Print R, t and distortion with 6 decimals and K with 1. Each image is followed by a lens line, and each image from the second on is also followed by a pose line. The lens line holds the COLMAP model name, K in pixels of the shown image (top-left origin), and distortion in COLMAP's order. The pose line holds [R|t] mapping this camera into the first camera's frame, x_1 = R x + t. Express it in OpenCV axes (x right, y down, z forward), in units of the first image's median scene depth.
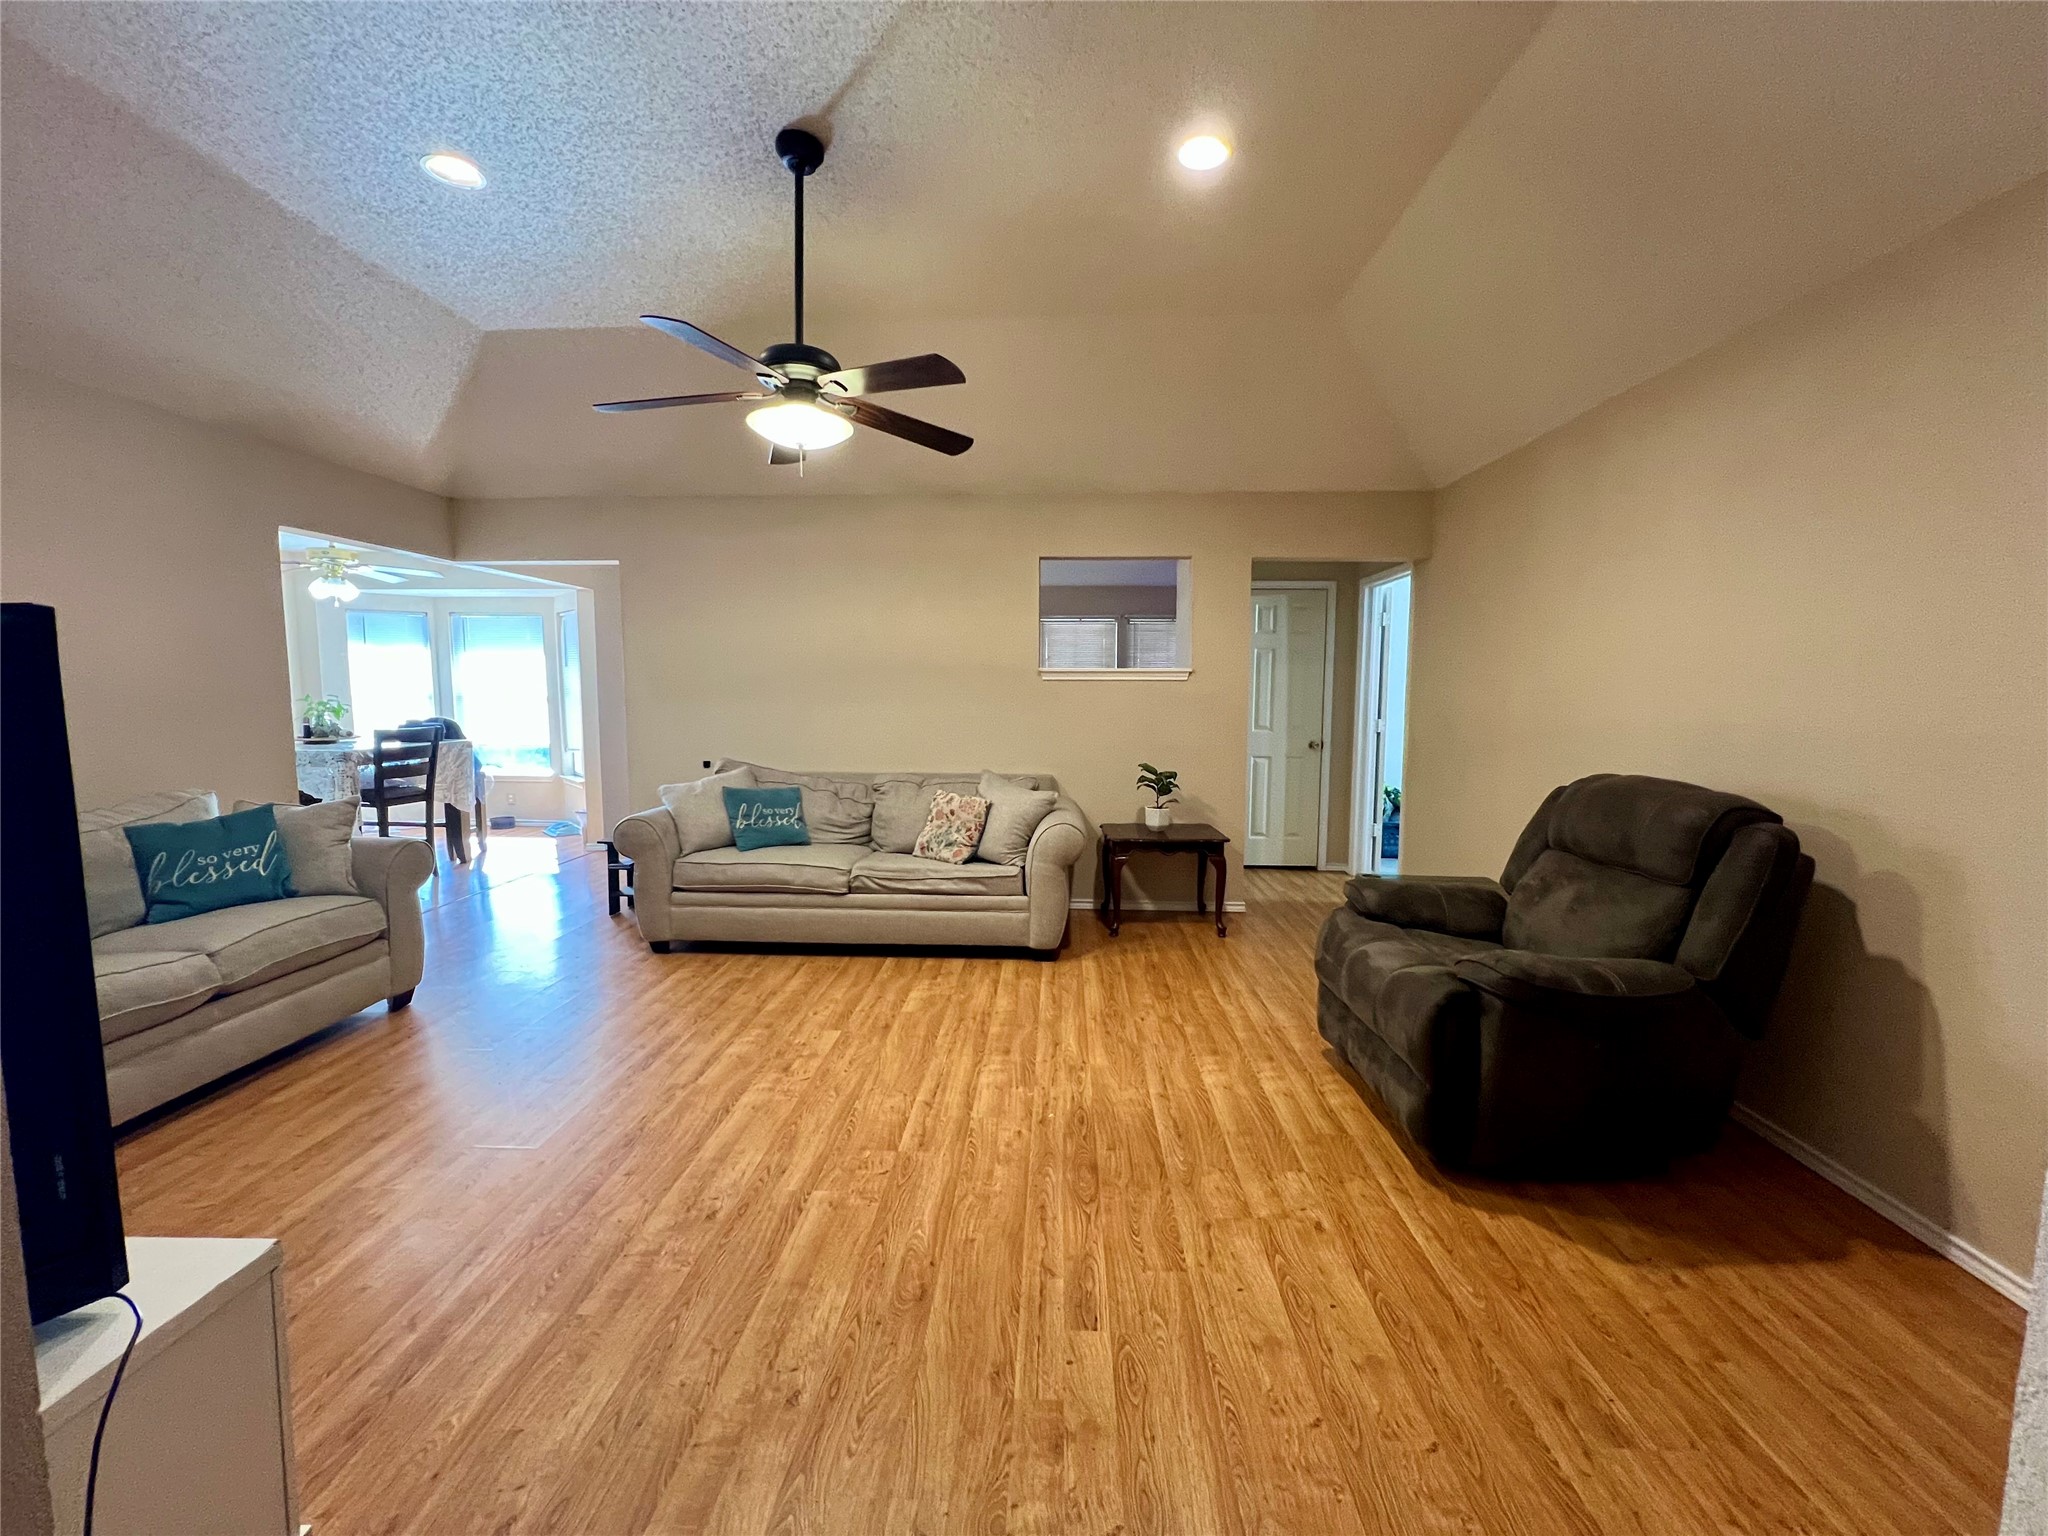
lens RADIAL K [[819.3, 0, 1022.6], [0, 819.3, 758.7], [0, 0, 1]] dist [-0.003335, -0.000126]
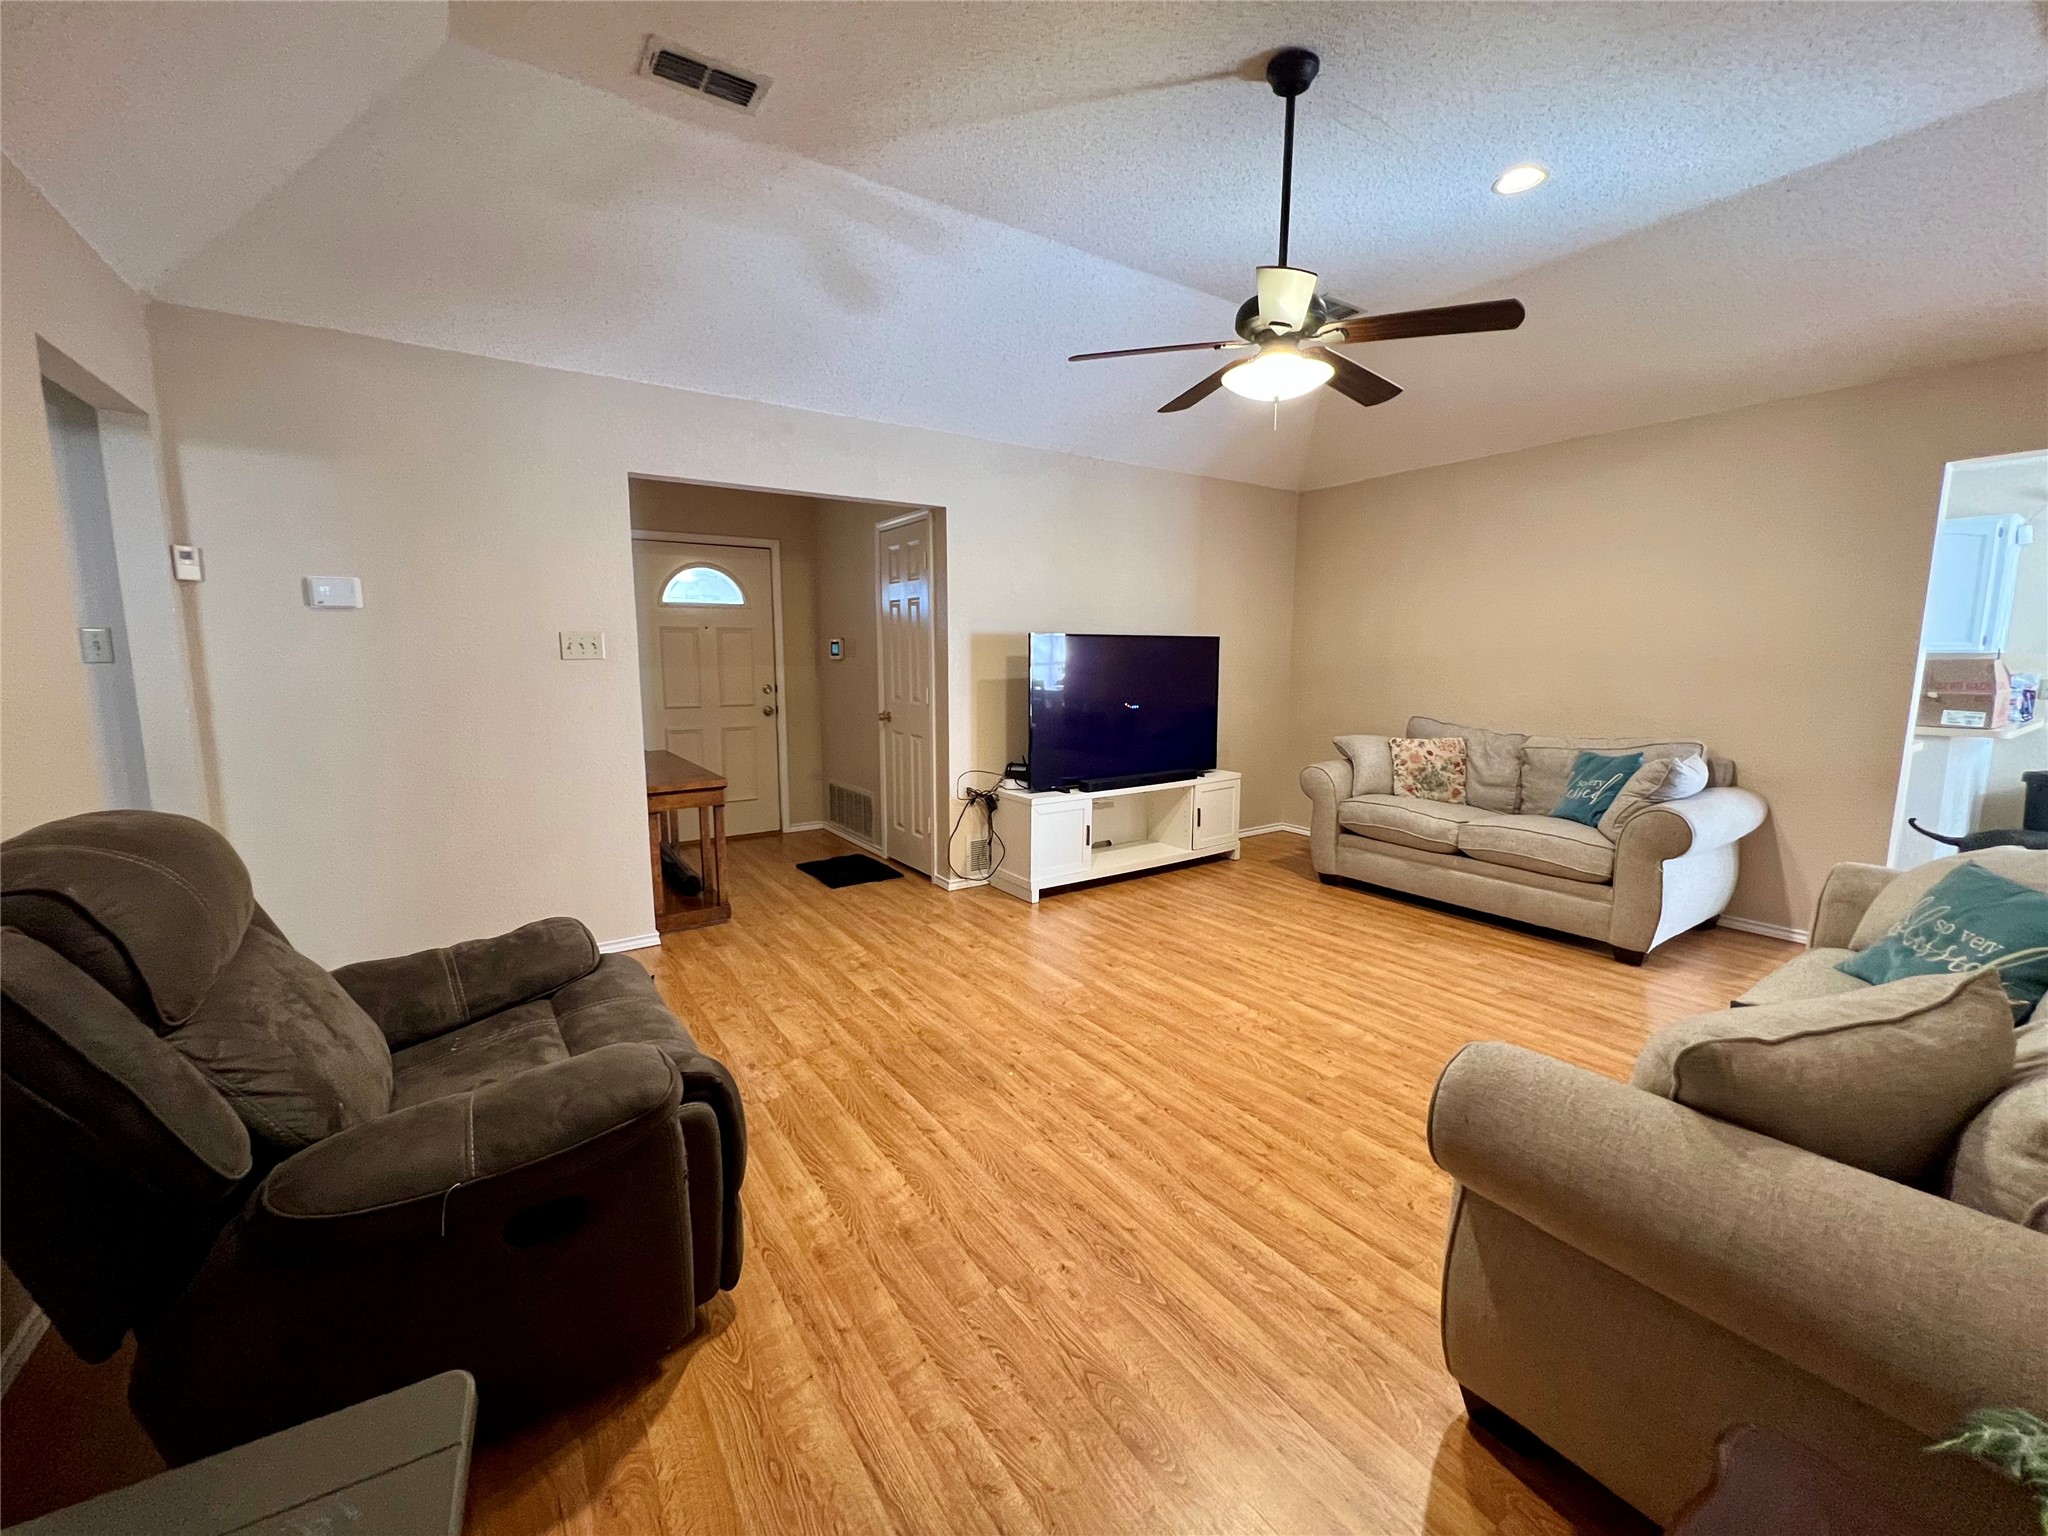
lens RADIAL K [[821.3, 0, 1023.8], [0, 821.3, 764.4], [0, 0, 1]] dist [-0.006667, -0.000671]
pose [[-0.801478, 0.077396, -0.592995, 0.599605], [-0.055693, 0.977621, 0.202869, -0.146835], [0.595425, 0.195621, -0.779231, 1.738330]]
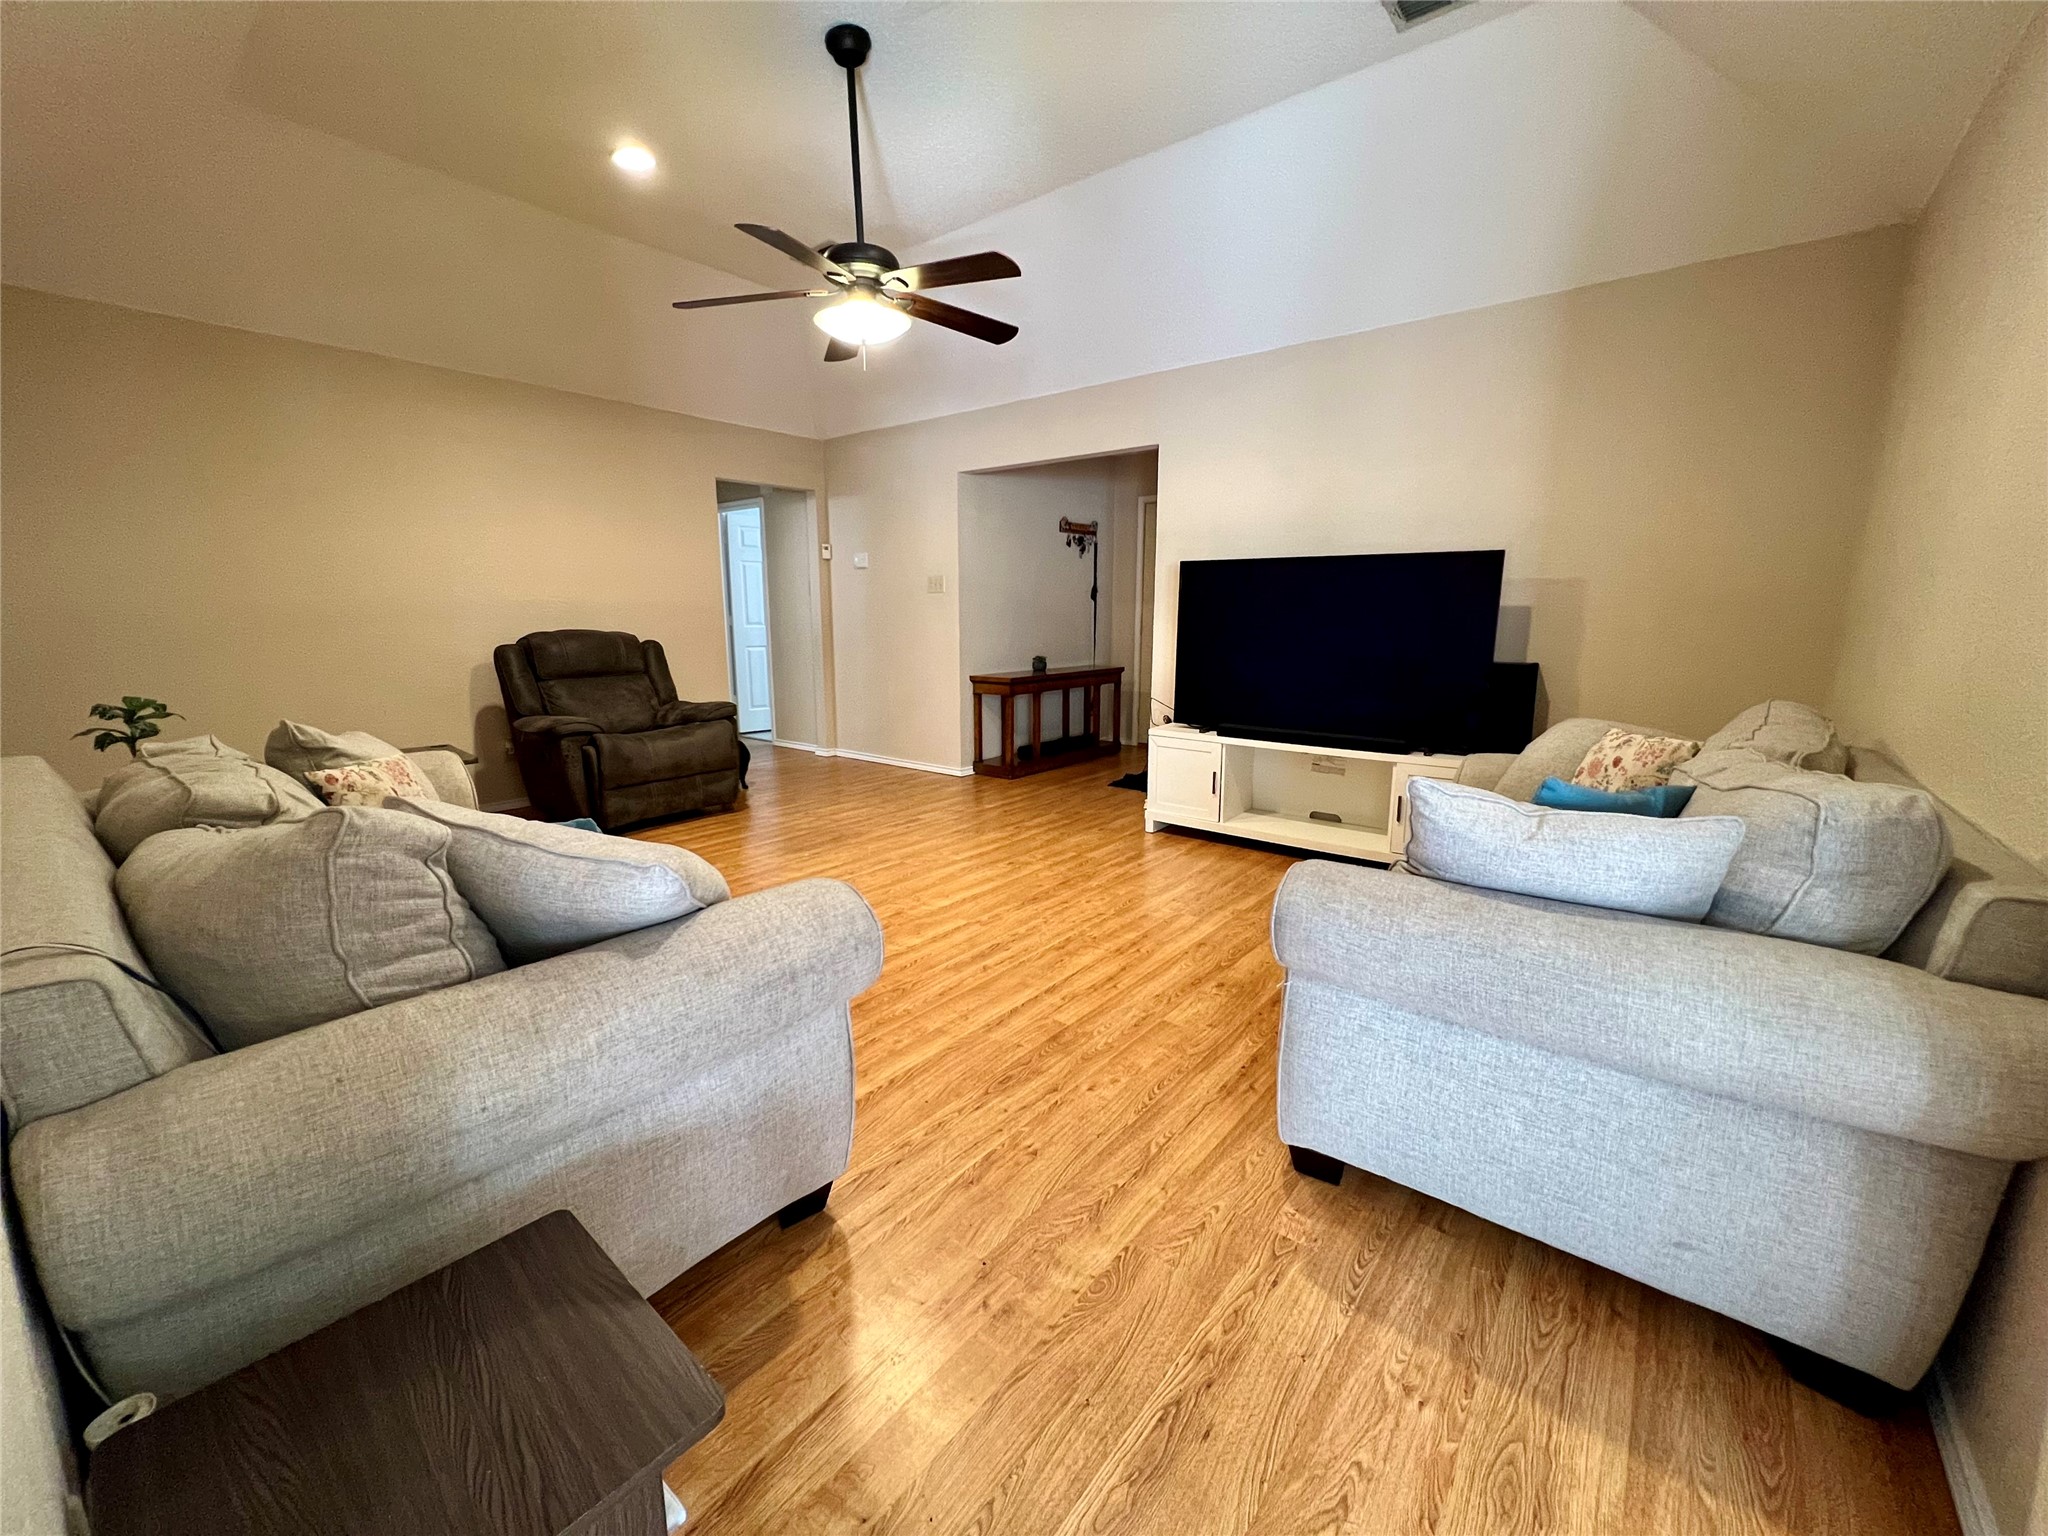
lens RADIAL K [[821.3, 0, 1020.2], [0, 821.3, 758.4], [0, 0, 1]] dist [-0.006667, -0.000671]
pose [[-0.807162, -0.111068, 0.579788, -1.187113], [0.045773, 0.967409, 0.249047, -0.113021], [-0.588553, 0.227560, -0.775772, 1.943419]]
